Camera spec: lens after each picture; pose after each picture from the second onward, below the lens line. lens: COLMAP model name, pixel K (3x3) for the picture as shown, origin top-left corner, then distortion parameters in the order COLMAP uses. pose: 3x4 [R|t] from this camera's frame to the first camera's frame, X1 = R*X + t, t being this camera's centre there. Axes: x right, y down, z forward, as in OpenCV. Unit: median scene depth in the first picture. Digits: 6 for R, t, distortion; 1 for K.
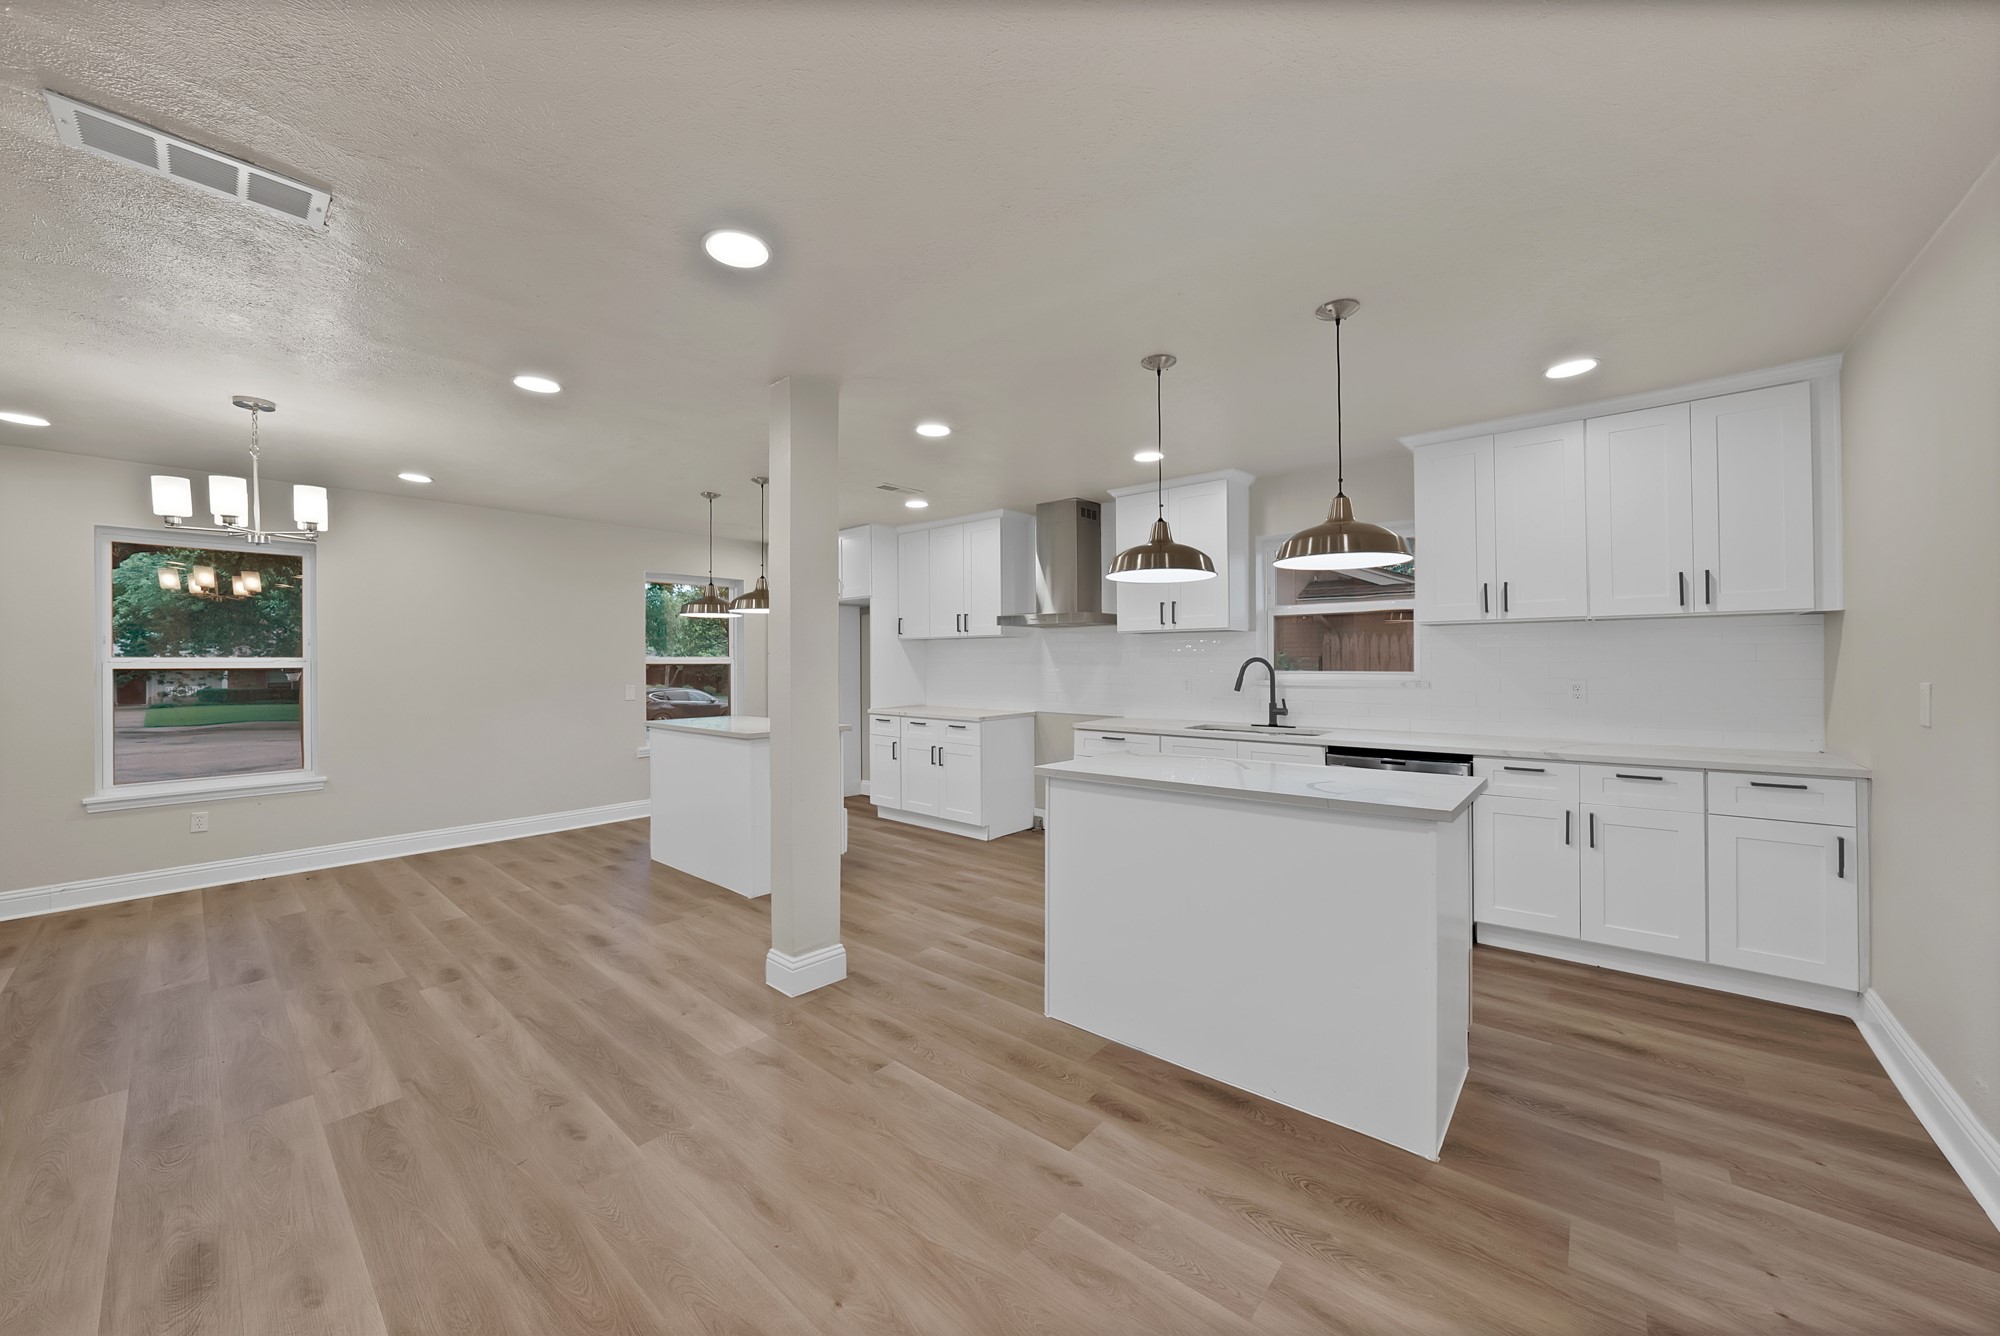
lens RADIAL K [[721.1, 0, 989.8], [0, 721.1, 664.5], [0, 0, 1]] dist [-0.030088, 0.005188]
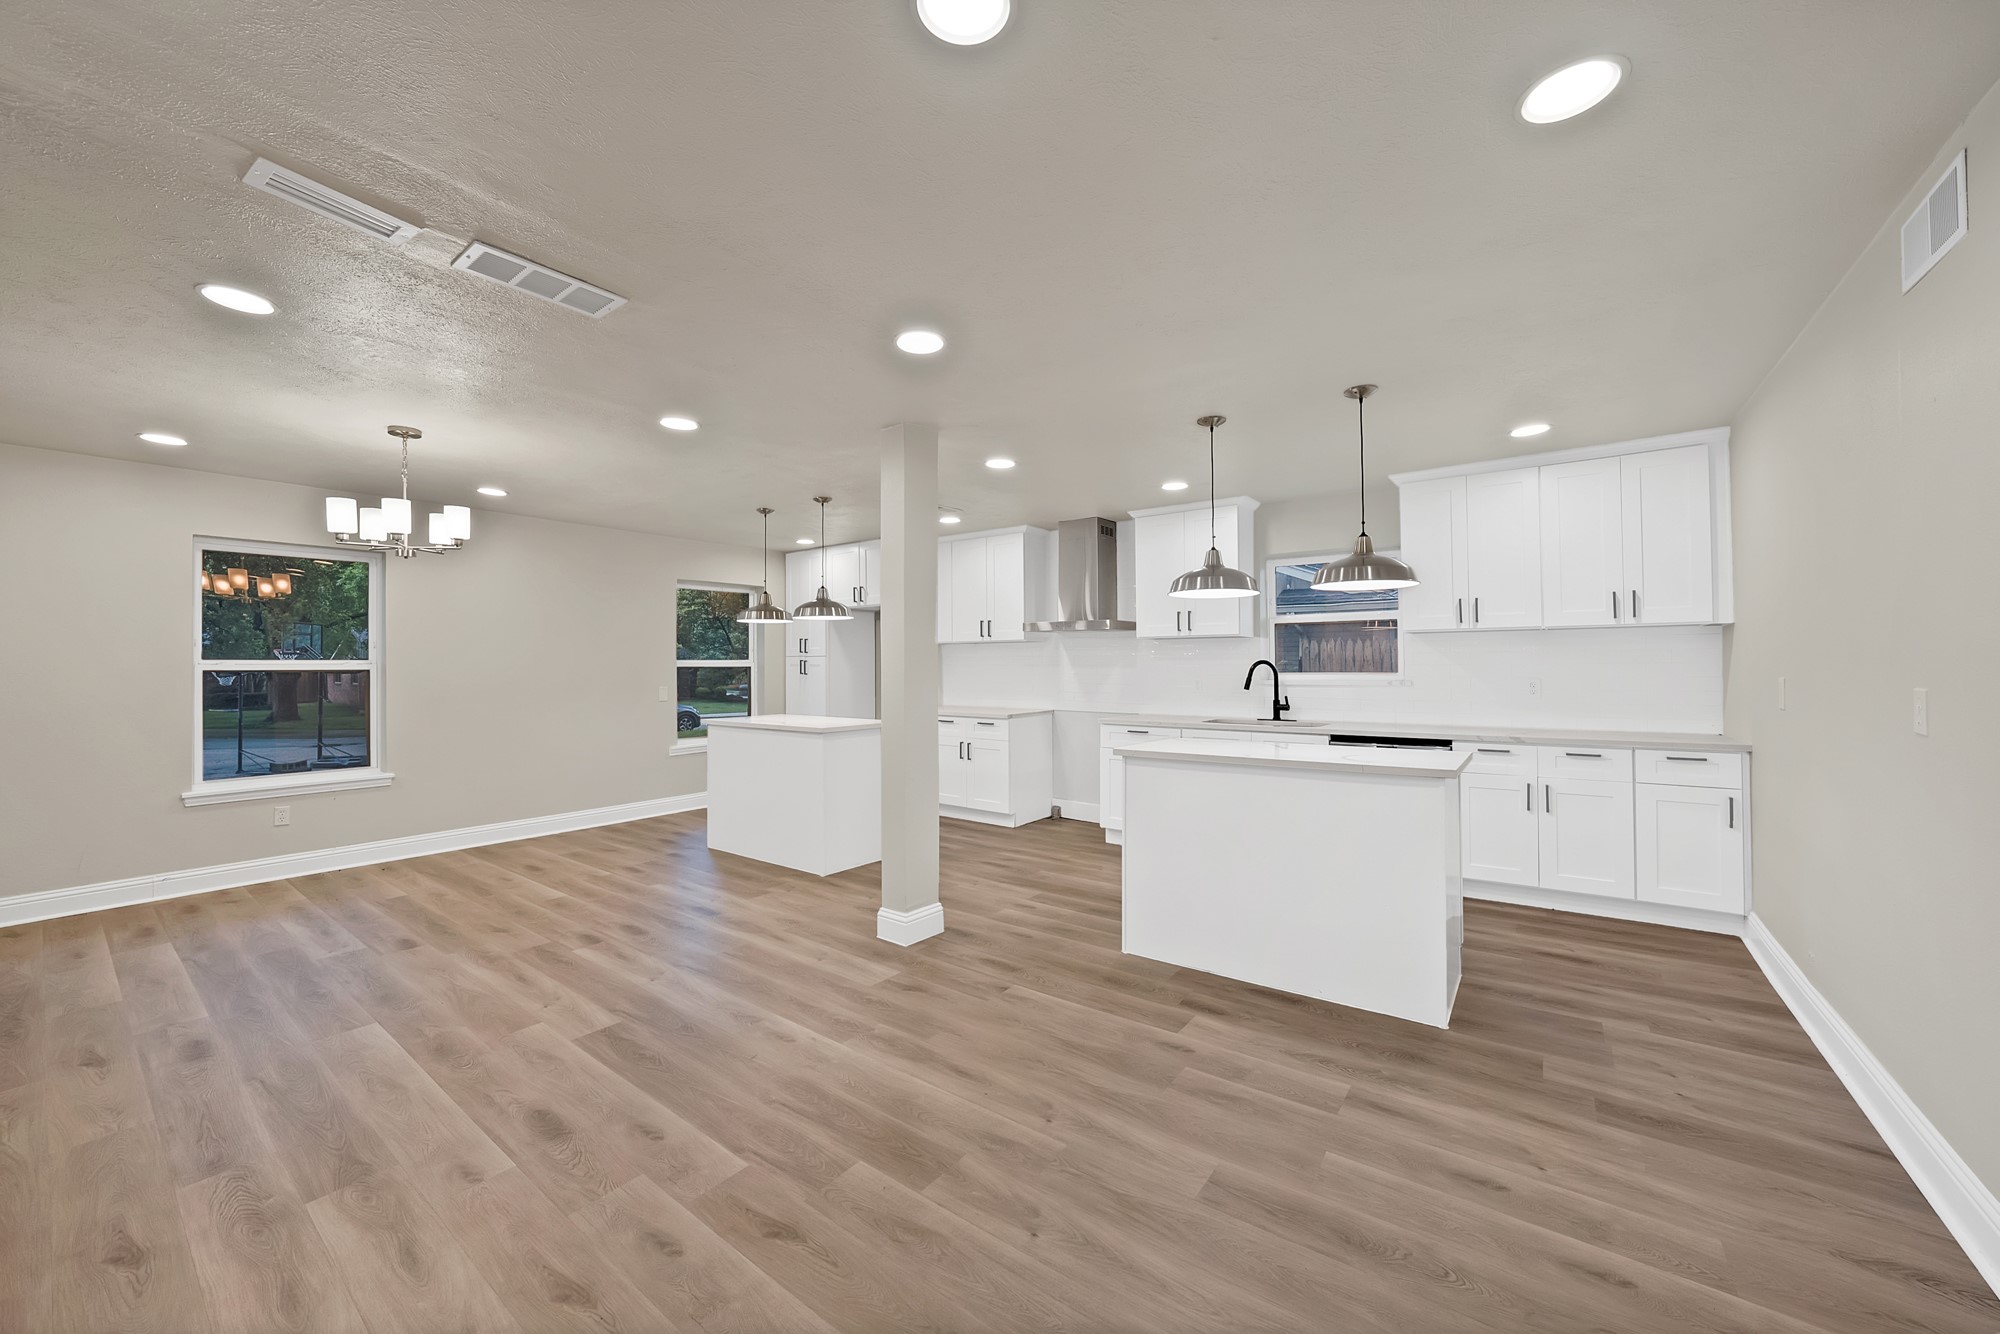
lens RADIAL K [[737.9, 0, 982.8], [0, 737.9, 662.0], [0, 0, 1]] dist [-0.024432, 0.000429]
pose [[0.998374, 0.000593, 0.056994, -0.193668], [-0.000098, 0.999962, -0.008684, 0.004663], [-0.056997, 0.008665, 0.998337, -0.201846]]
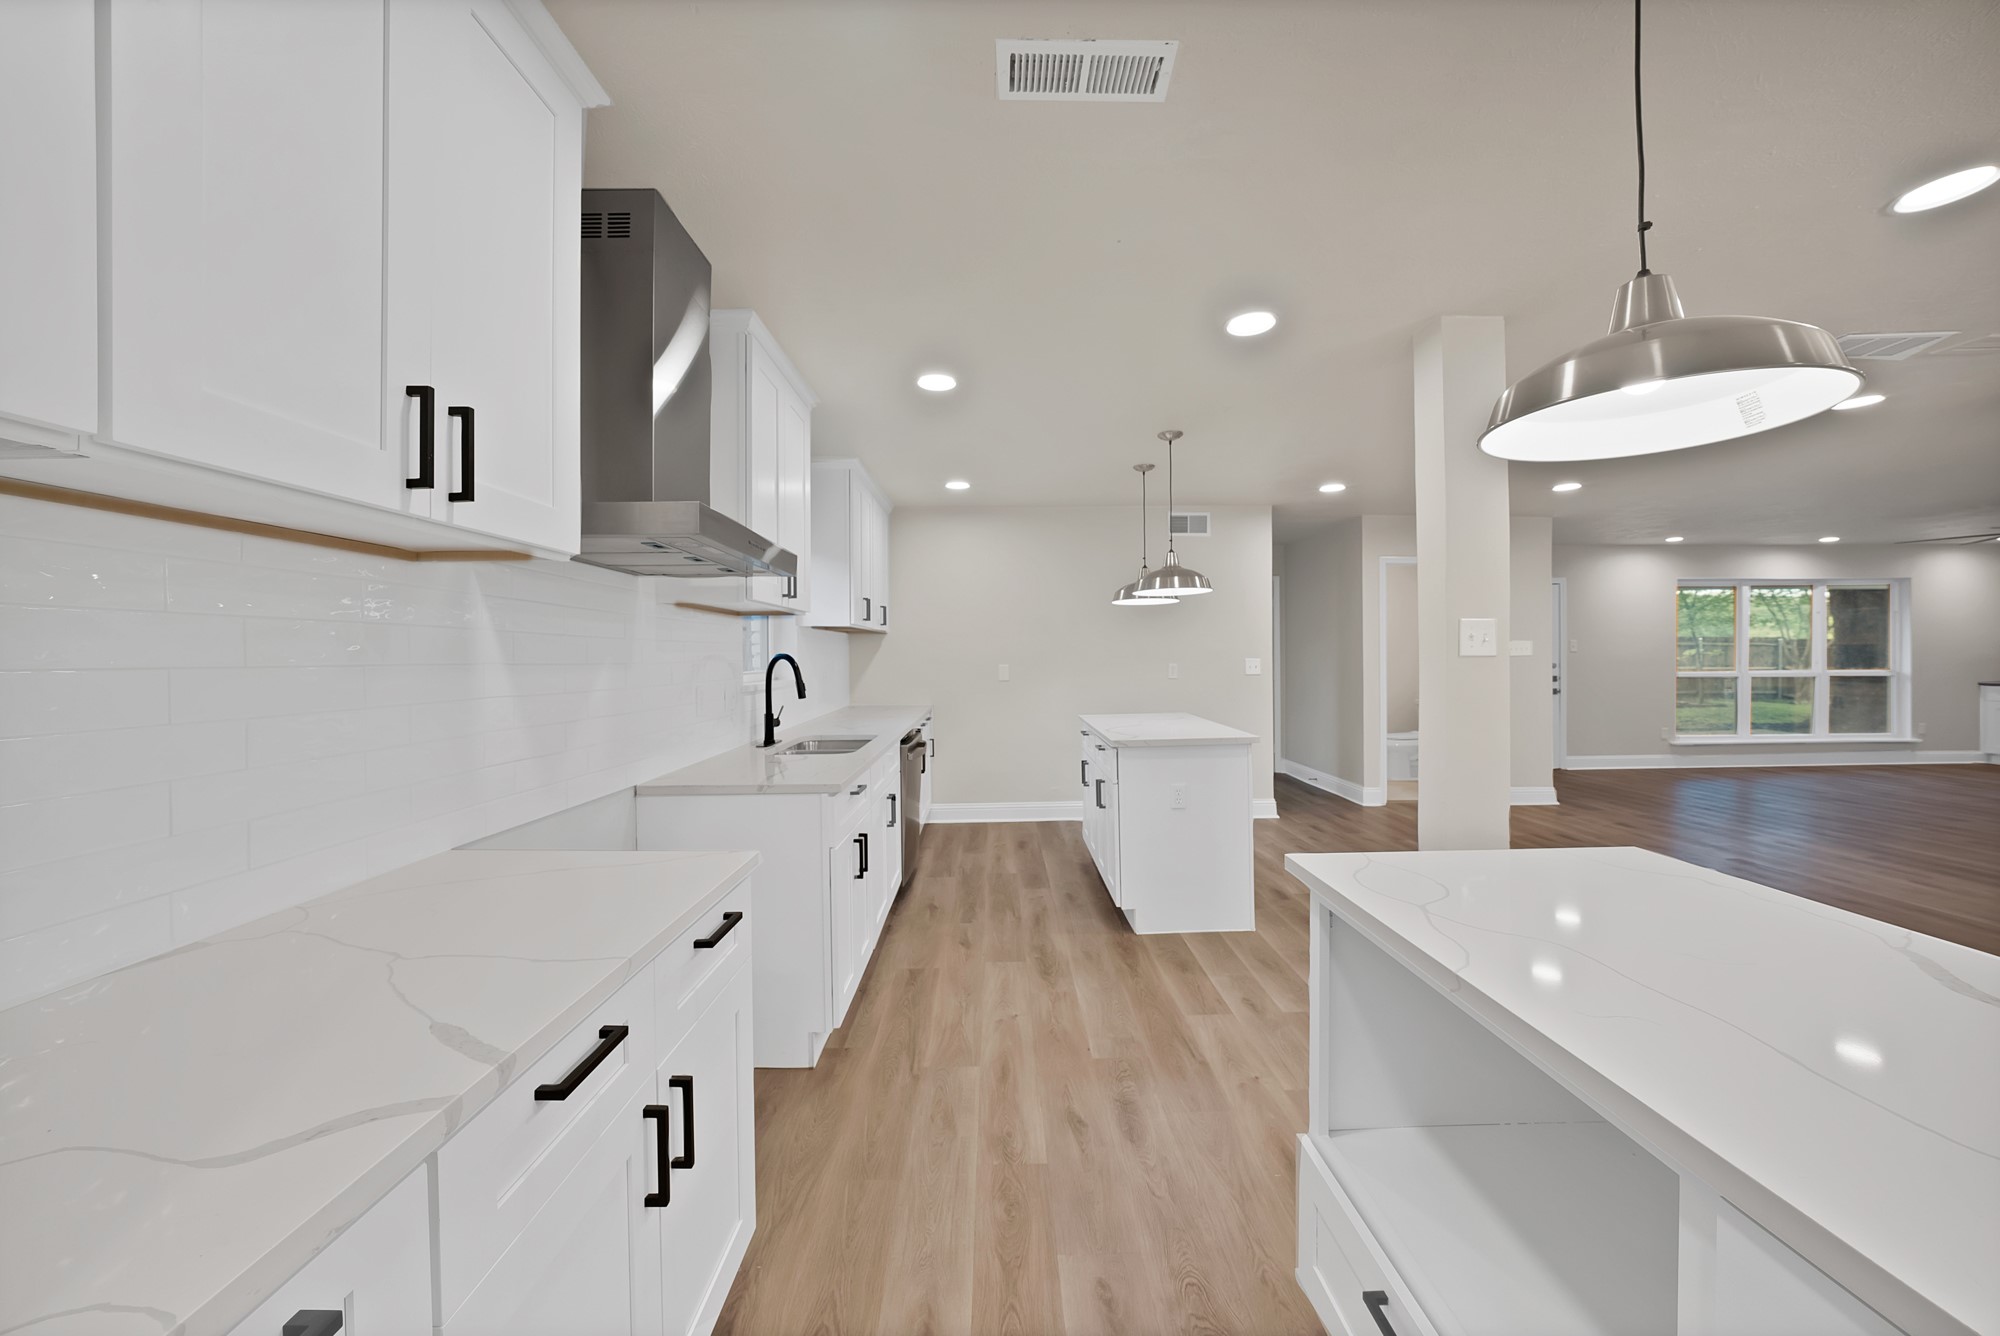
lens RADIAL K [[738.3, 0, 1018.6], [0, 738.3, 655.6], [0, 0, 1]] dist [-0.007934, 0.005865]
pose [[-0.693880, 0.008006, 0.720046, -0.493360], [0.008851, 0.999957, -0.002589, -0.004883], [-0.720036, 0.004576, -0.693921, 1.863298]]
